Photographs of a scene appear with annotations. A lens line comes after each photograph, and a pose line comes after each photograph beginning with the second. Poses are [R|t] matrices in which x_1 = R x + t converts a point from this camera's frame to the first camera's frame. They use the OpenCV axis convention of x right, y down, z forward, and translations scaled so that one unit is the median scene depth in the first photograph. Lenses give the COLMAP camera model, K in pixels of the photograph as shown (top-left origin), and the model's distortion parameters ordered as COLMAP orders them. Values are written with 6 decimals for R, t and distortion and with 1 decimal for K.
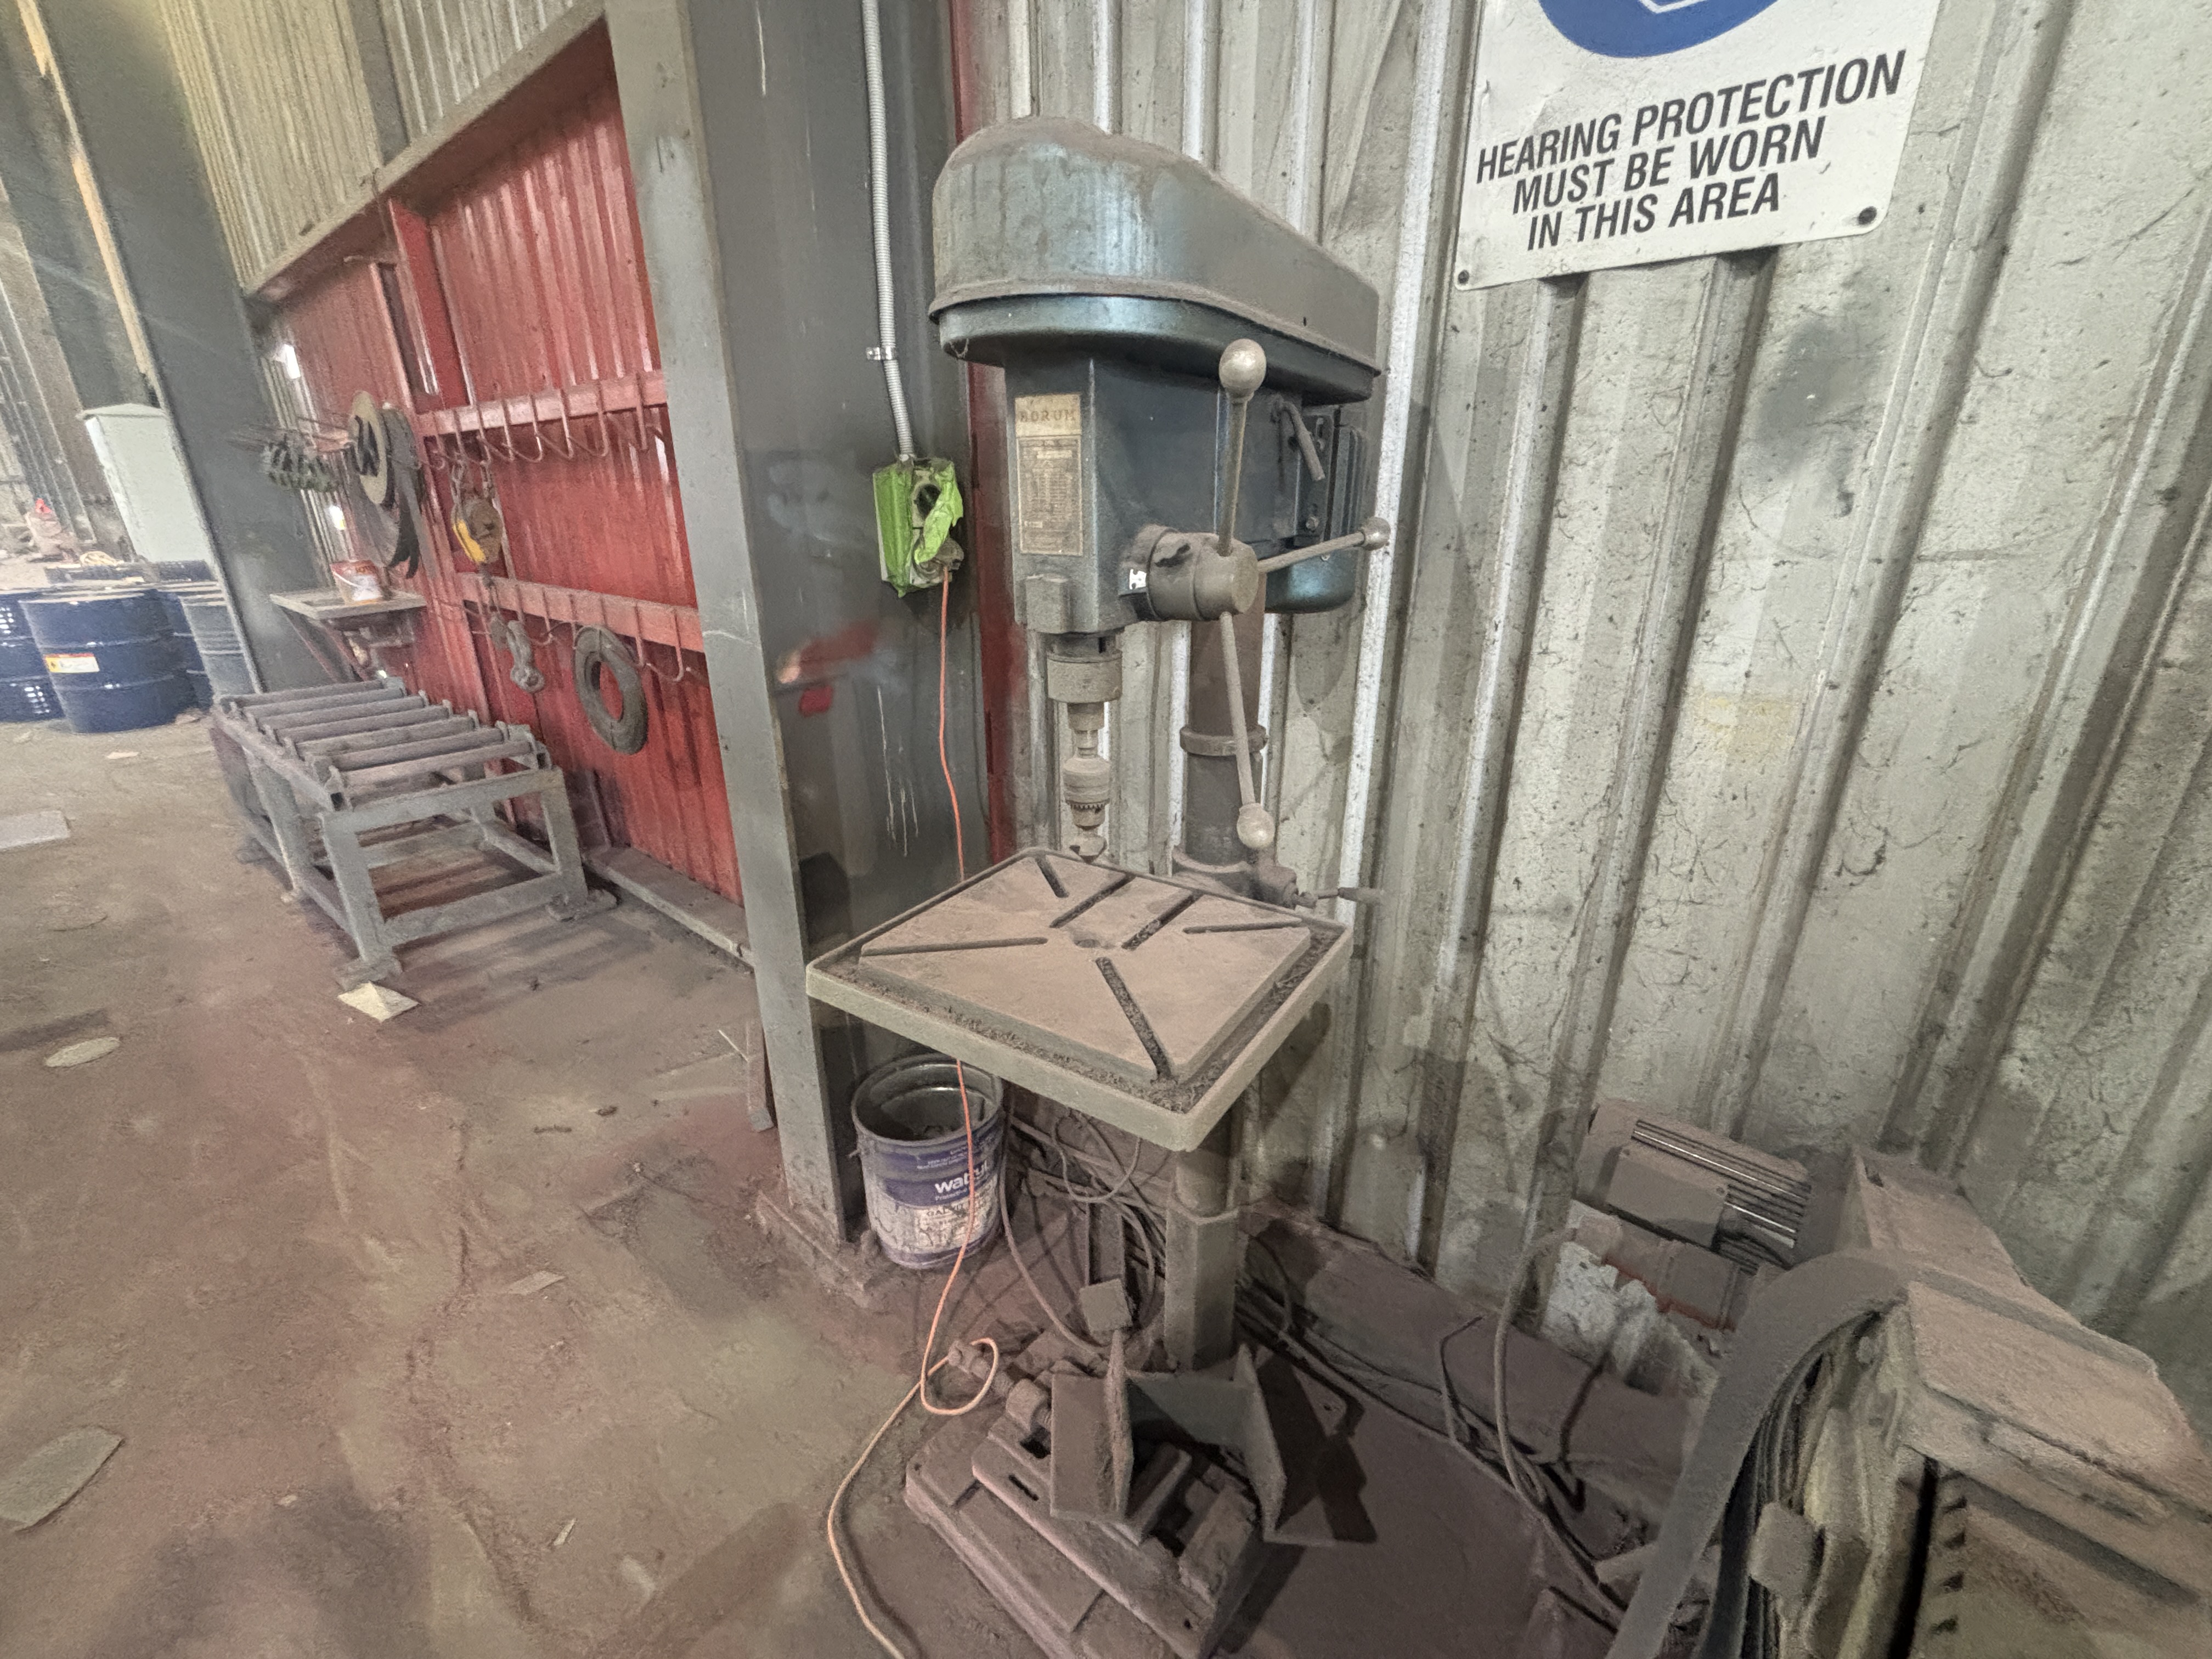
lens RADIAL K [[896.6, 0, 1106.3], [0, 896.6, 825.9], [0, 0, 1]] dist [0.004851, -0.000439]
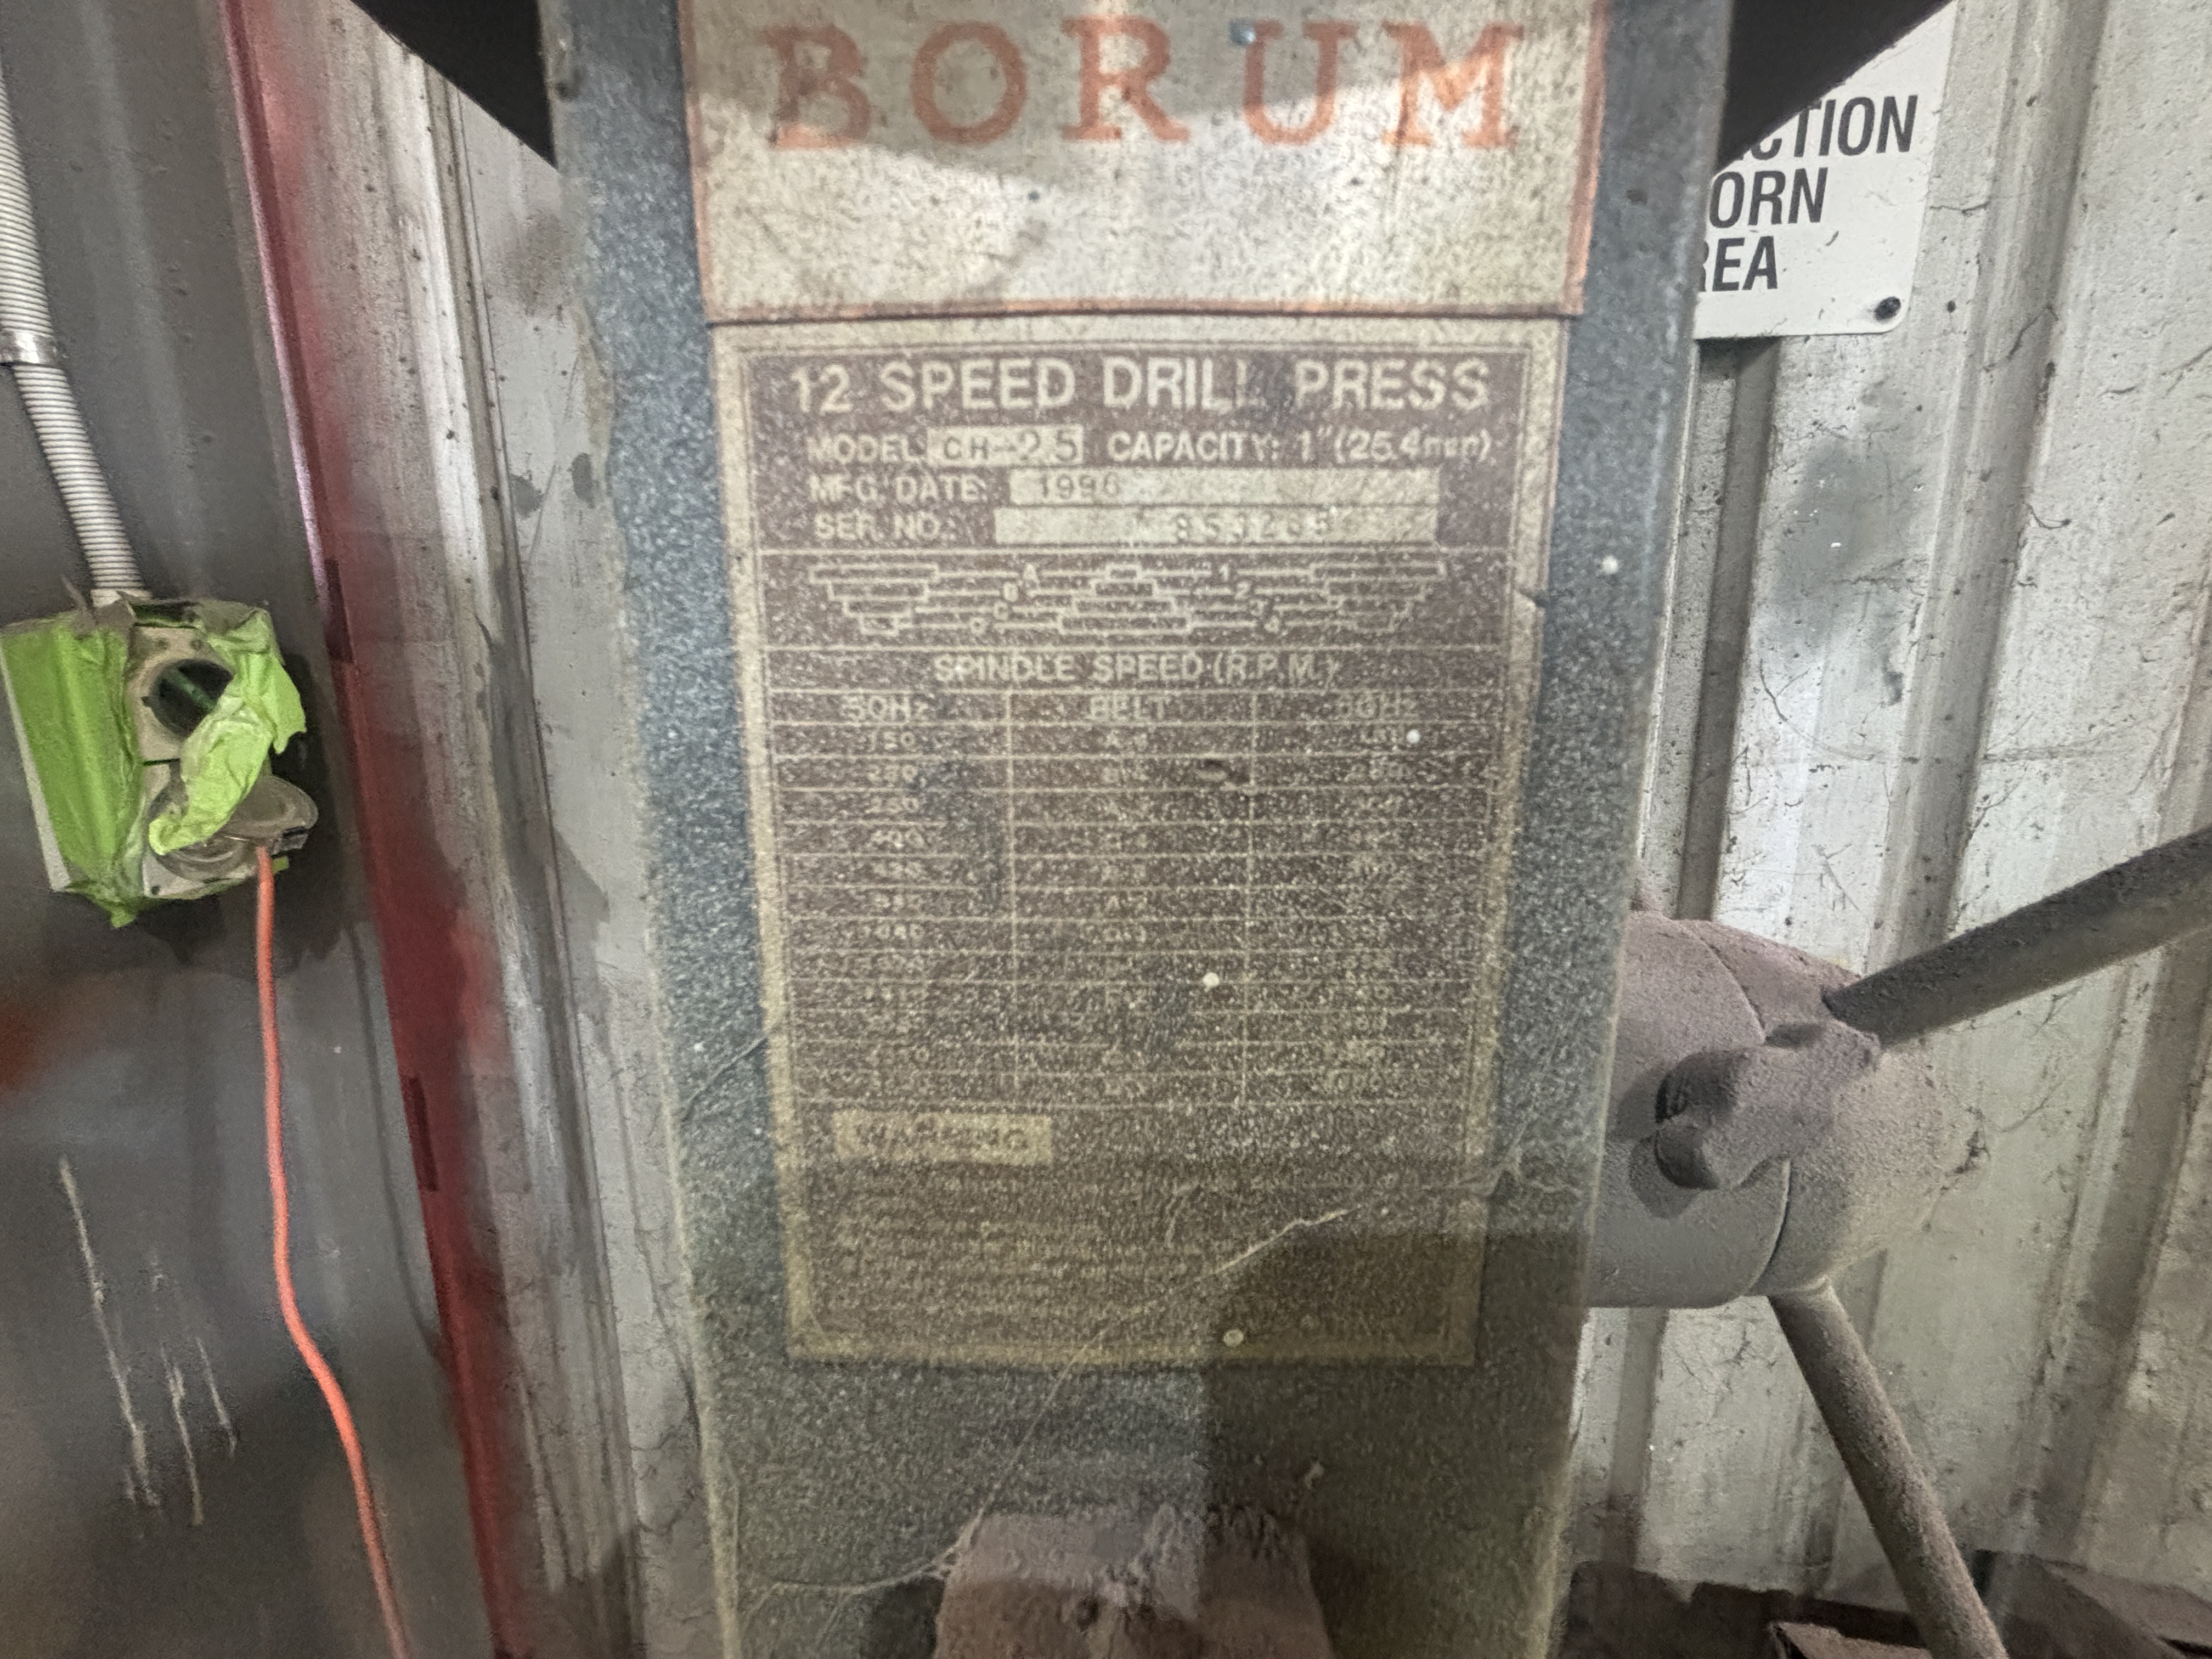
lens RADIAL K [[896.6, 0, 1106.3], [0, 896.6, 825.9], [0, 0, 1]] dist [0.004851, -0.000439]
pose [[0.851716, -0.102775, 0.513827, -0.084438], [0.185072, 0.976381, -0.111480, -0.259204], [-0.490233, 0.190045, 0.850620, 0.648721]]
